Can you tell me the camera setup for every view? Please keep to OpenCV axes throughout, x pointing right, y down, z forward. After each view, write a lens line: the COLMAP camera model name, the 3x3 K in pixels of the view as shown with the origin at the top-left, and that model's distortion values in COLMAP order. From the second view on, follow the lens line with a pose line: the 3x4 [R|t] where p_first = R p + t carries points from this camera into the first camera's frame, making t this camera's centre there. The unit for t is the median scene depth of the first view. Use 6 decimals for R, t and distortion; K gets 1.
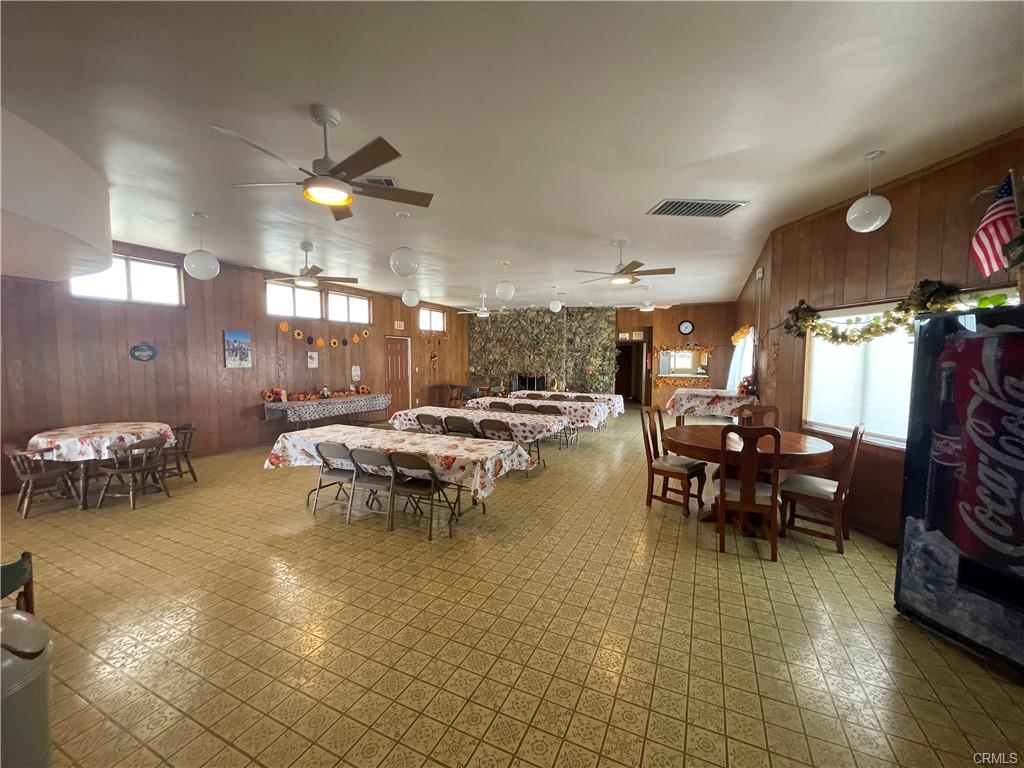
lens RADIAL K [[412.5, 0, 511.9], [0, 412.5, 387.8], [0, 0, 1]] dist [-0.002060, -0.000091]
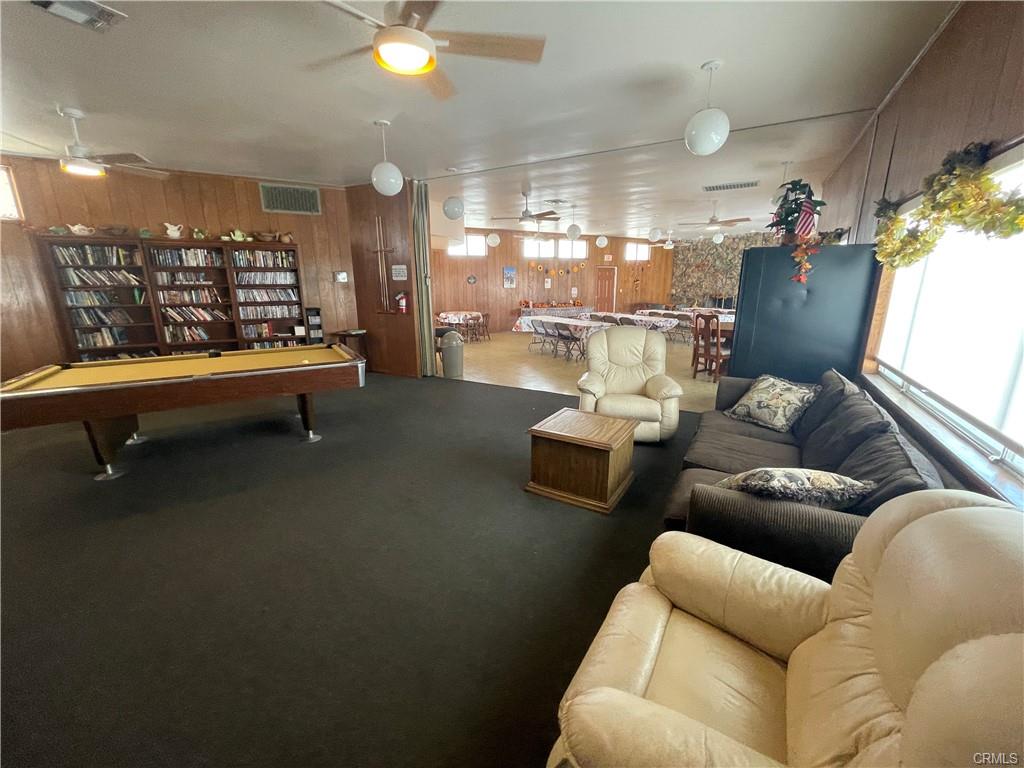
lens RADIAL K [[412.5, 0, 510.1], [0, 412.5, 384.9], [0, 0, 1]] dist [-0.002060, -0.000091]
pose [[0.814237, 0.131191, -0.565516, 0.456520], [-0.034279, 0.983297, 0.178753, 0.049876], [0.579520, -0.126162, 0.805133, -0.564896]]
